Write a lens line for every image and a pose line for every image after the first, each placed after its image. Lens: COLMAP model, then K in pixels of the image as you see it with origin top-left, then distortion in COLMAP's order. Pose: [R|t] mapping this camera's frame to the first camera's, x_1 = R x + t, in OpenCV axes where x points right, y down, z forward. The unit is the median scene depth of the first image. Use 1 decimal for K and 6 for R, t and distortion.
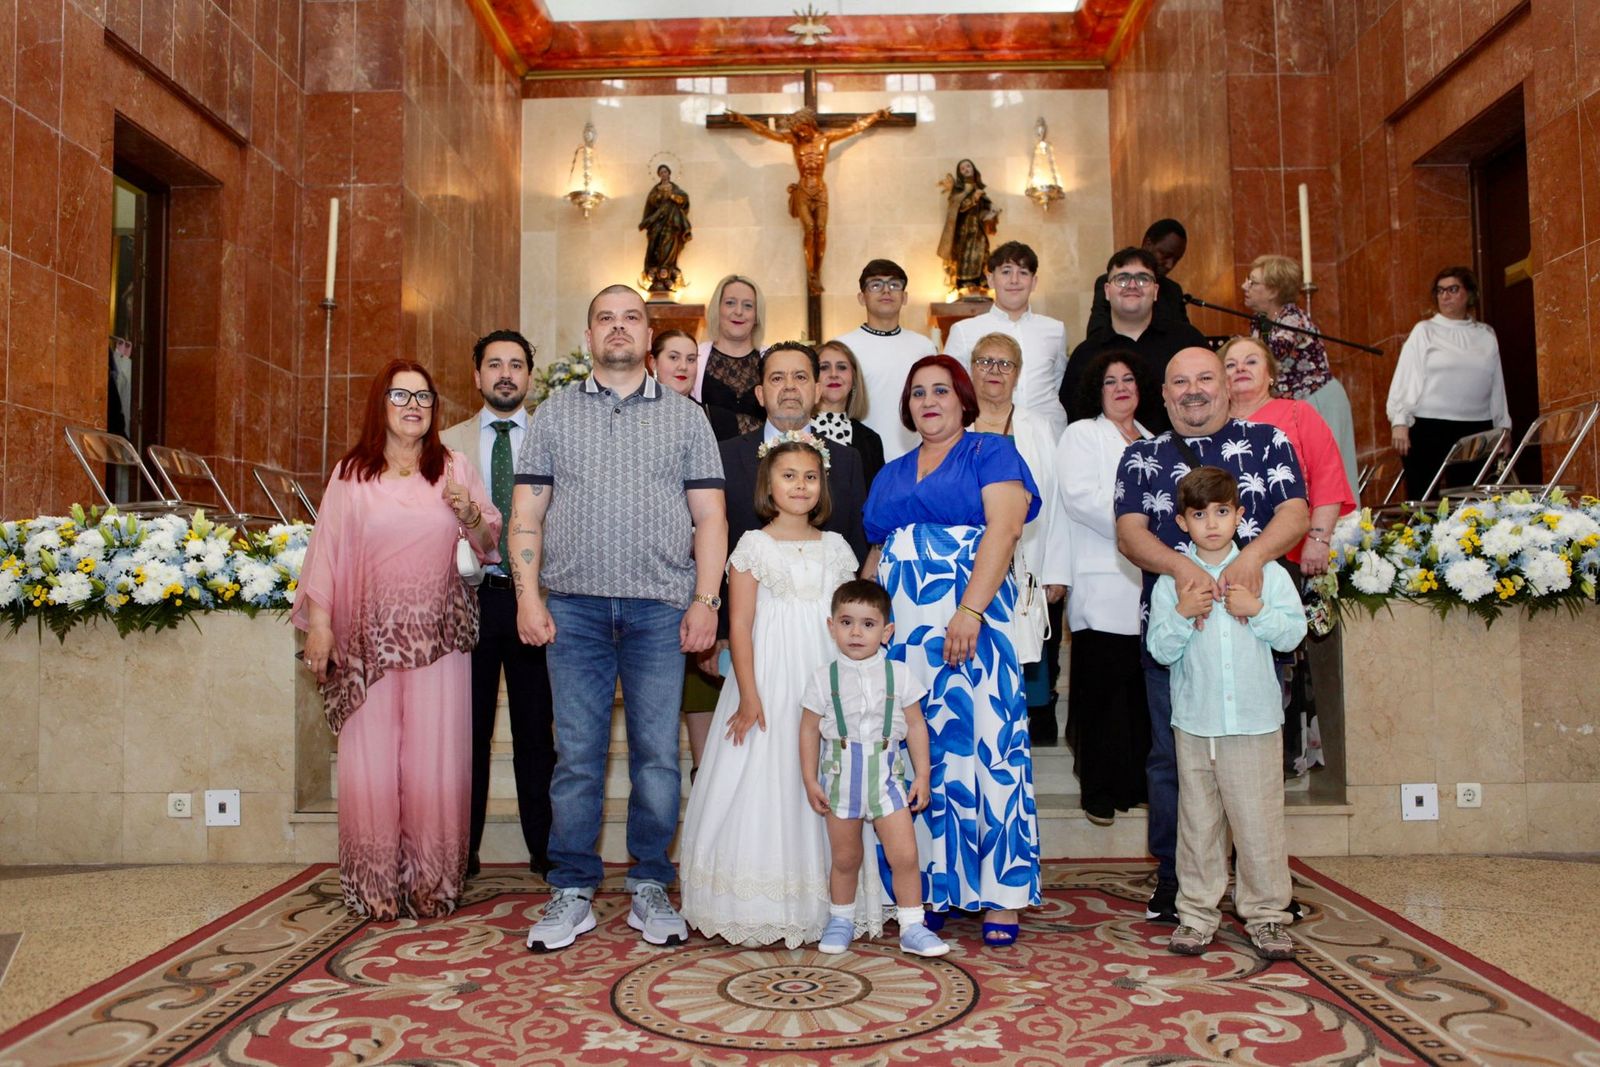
lens RADIAL K [[1263.6, 0, 797.5], [0, 1263.6, 530.9], [0, 0, 1]] dist [-0.101429, 0.101236]
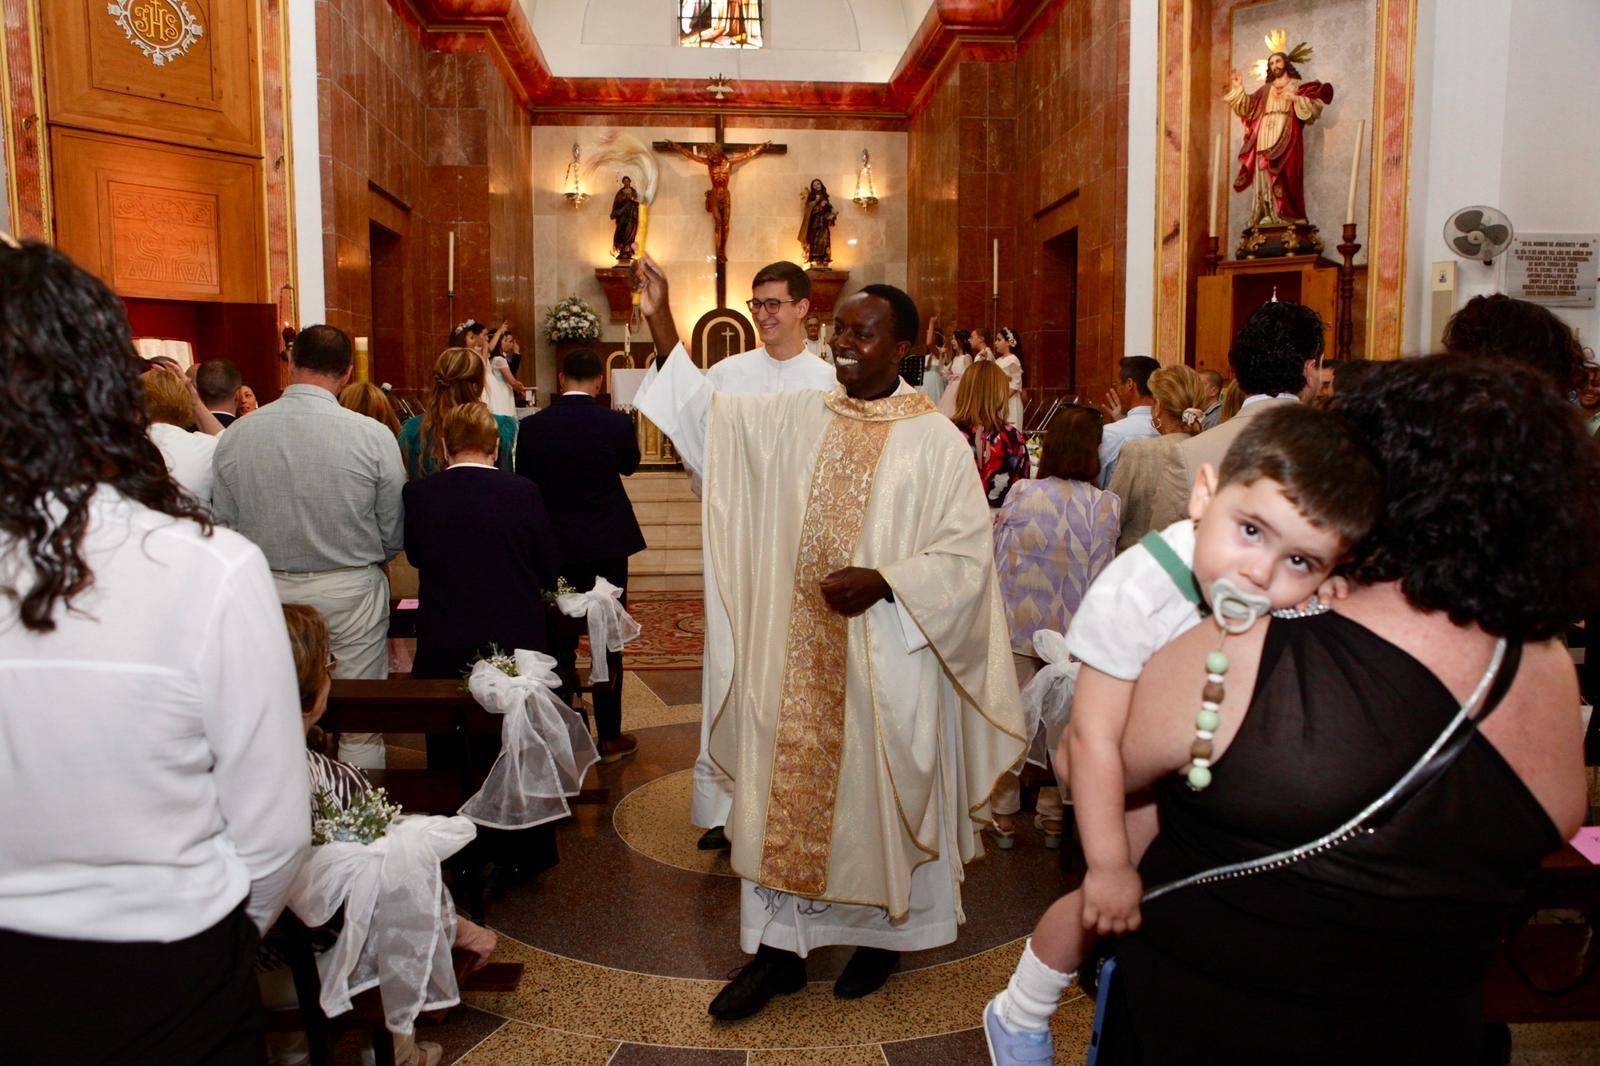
lens RADIAL K [[1097.4, 0, 796.0], [0, 1097.4, 525.7], [0, 0, 1]] dist [-0.110502, 0.081863]
pose [[0.994643, -0.000697, 0.103368, -0.050494], [-0.015934, 0.986991, 0.159982, -0.113399], [-0.102135, -0.160772, 0.981693, -0.604917]]
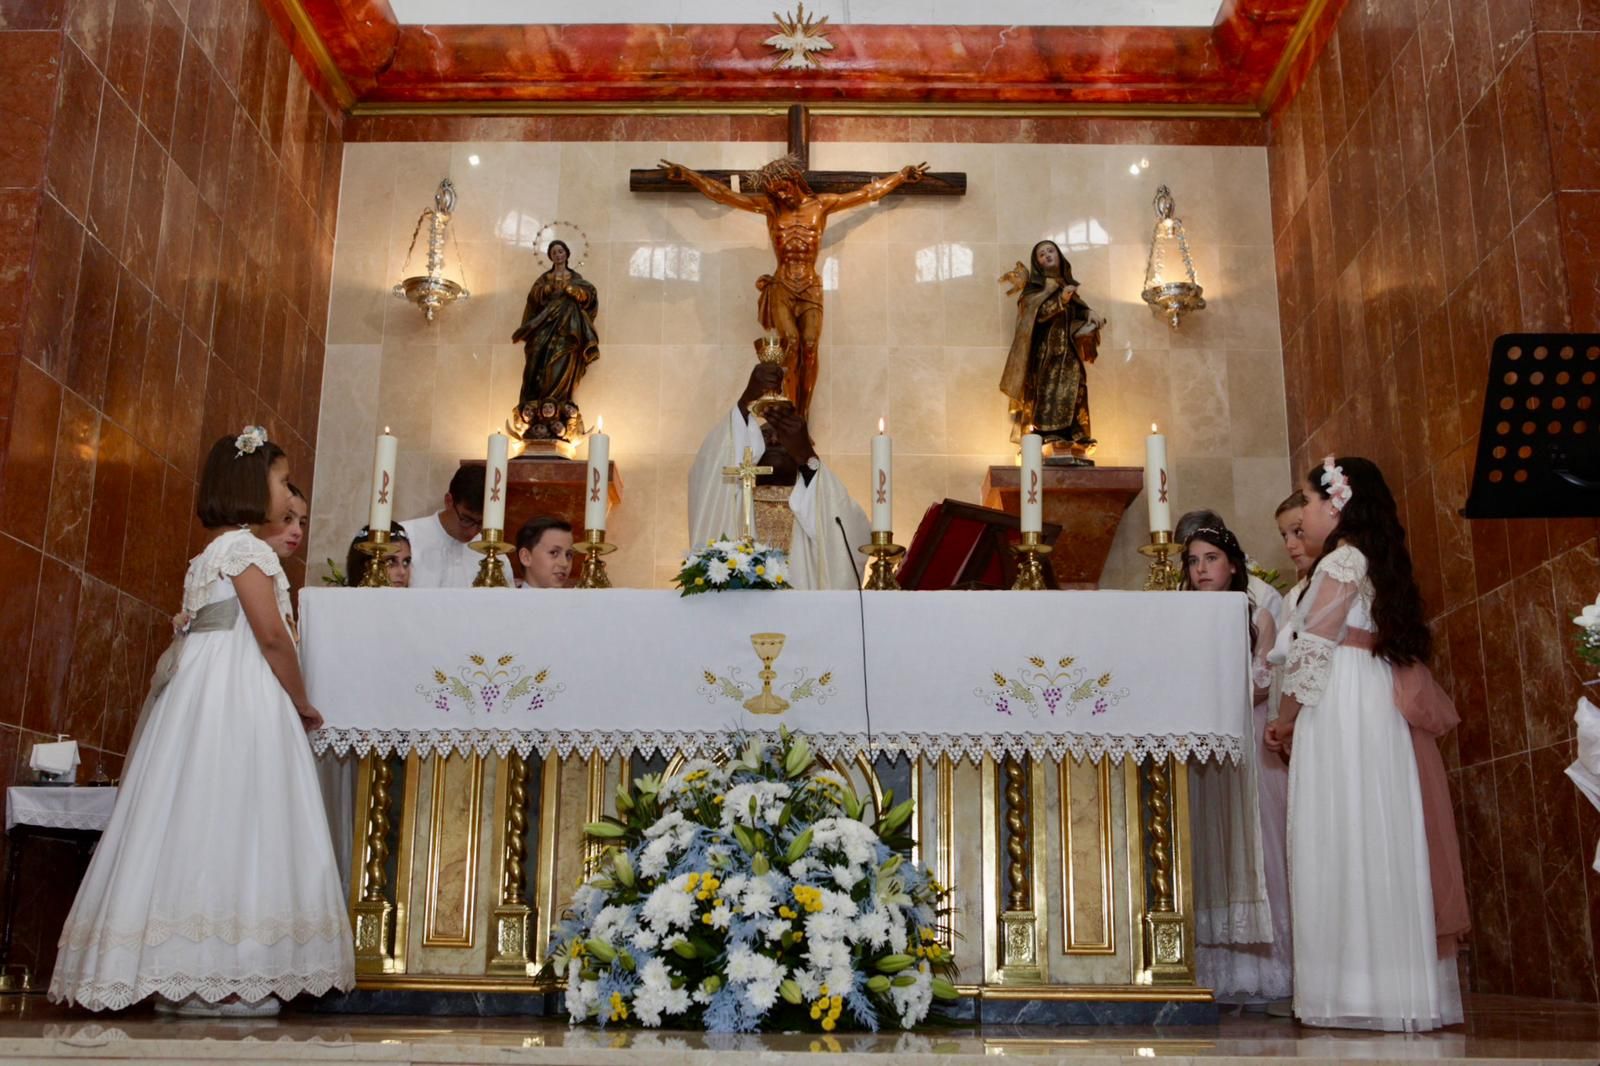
lens RADIAL K [[1602.1, 0, 797.4], [0, 1602.1, 527.5], [0, 0, 1]] dist [-0.090022, 0.118460]
pose [[0.999769, 0.021237, 0.003312, 0.016419], [-0.020203, 0.981080, -0.192547, -0.005265], [-0.007339, 0.192436, 0.981282, 0.356147]]
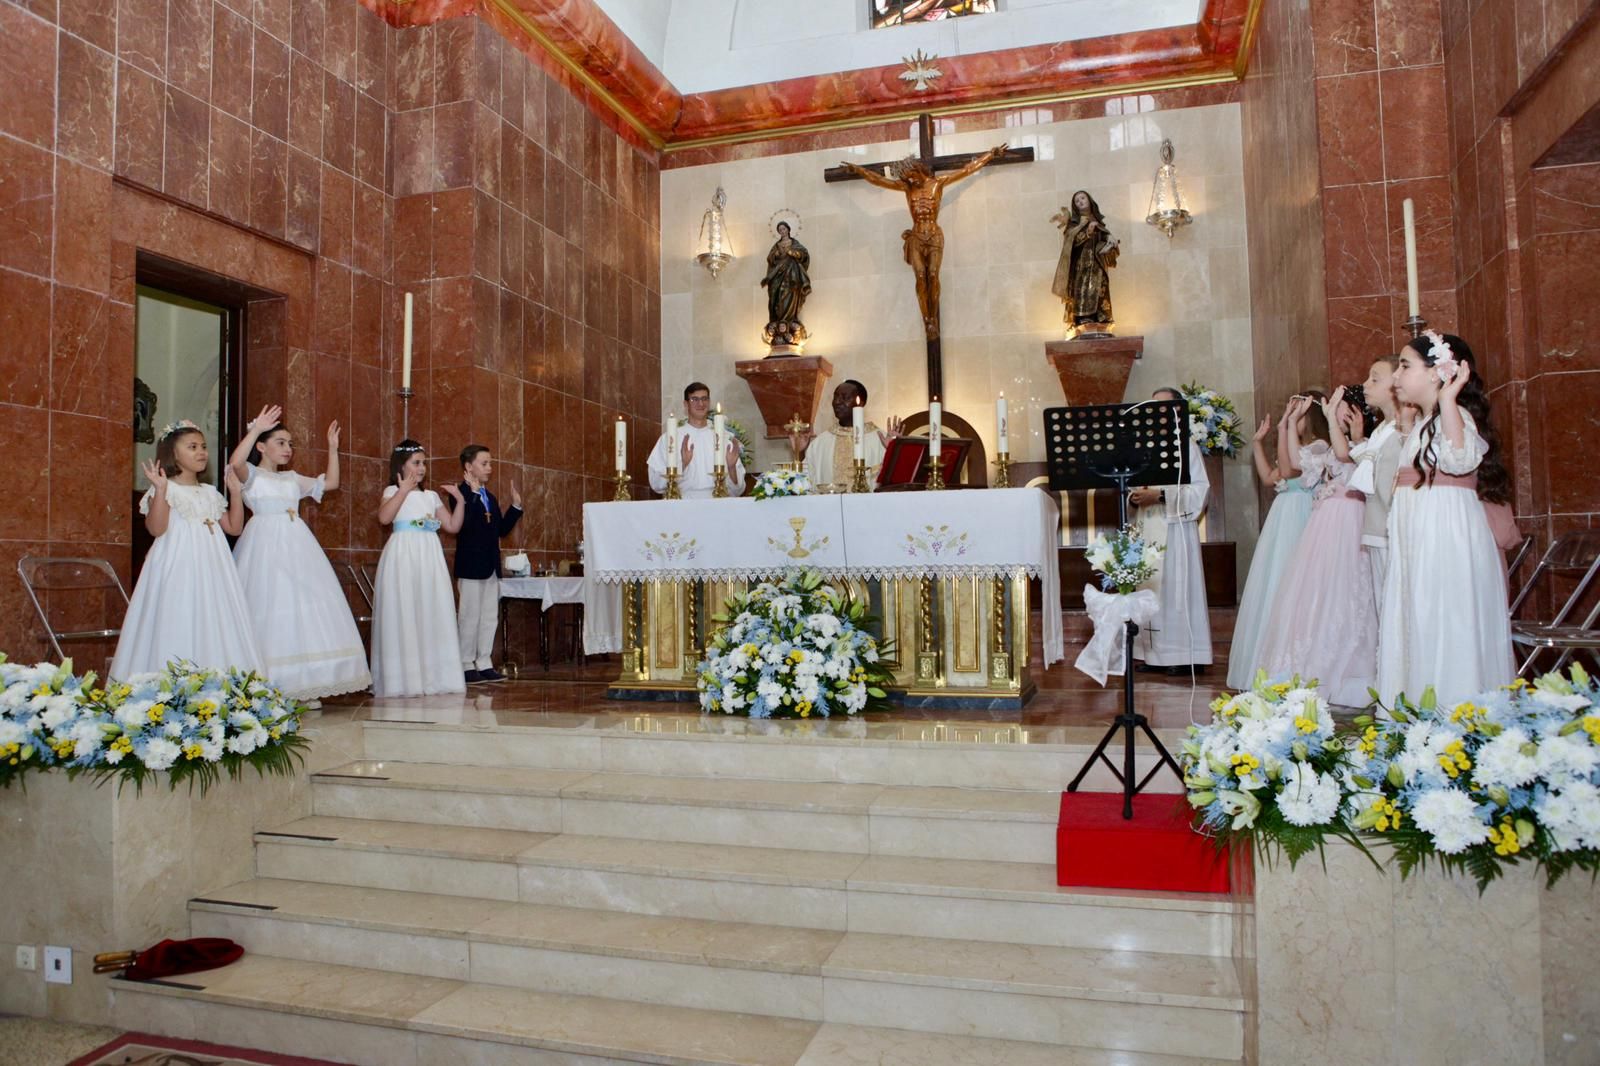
lens RADIAL K [[1093.1, 0, 797.6], [0, 1093.1, 527.8], [0, 0, 1]] dist [-0.112672, 0.079857]
pose [[0.964563, -0.015240, -0.263412, 0.192716], [0.019516, 0.999717, 0.013626, -0.073336], [0.263130, -0.018284, 0.964587, 0.191913]]
